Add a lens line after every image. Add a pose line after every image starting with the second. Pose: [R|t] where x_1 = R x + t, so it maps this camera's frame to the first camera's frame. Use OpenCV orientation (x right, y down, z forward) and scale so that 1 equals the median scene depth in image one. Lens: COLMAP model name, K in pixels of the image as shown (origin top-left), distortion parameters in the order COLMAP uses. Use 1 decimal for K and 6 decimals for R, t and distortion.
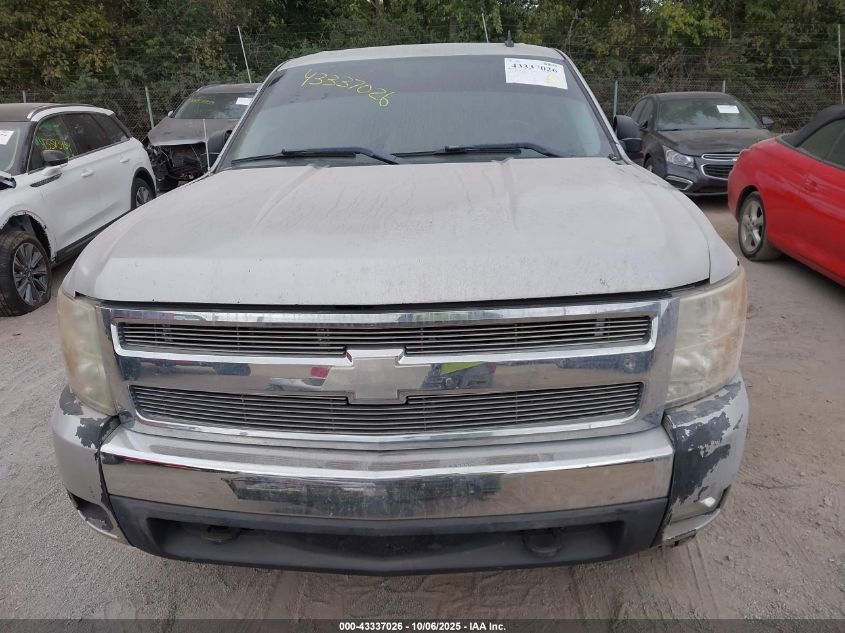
lens RADIAL K [[664.2, 0, 422.5], [0, 664.2, 316.5], [0, 0, 1]] dist [-0.020809, 0.009492]
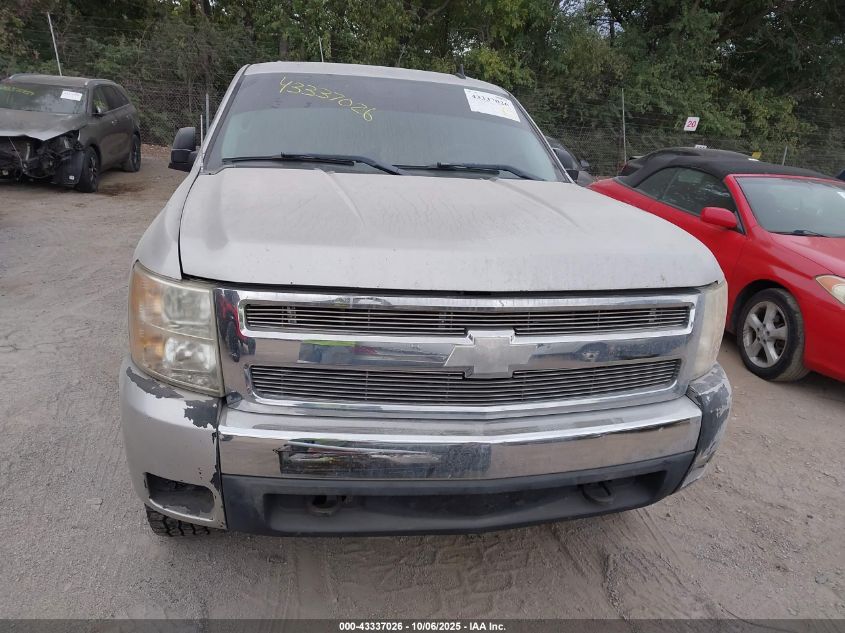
lens RADIAL K [[664.2, 0, 422.5], [0, 664.2, 316.5], [0, 0, 1]] dist [-0.020809, 0.009492]
pose [[0.955788, 0.017221, 0.293553, -0.478790], [-0.007681, 0.999405, -0.033622, 0.059049], [-0.293957, 0.029880, 0.955351, -0.068285]]
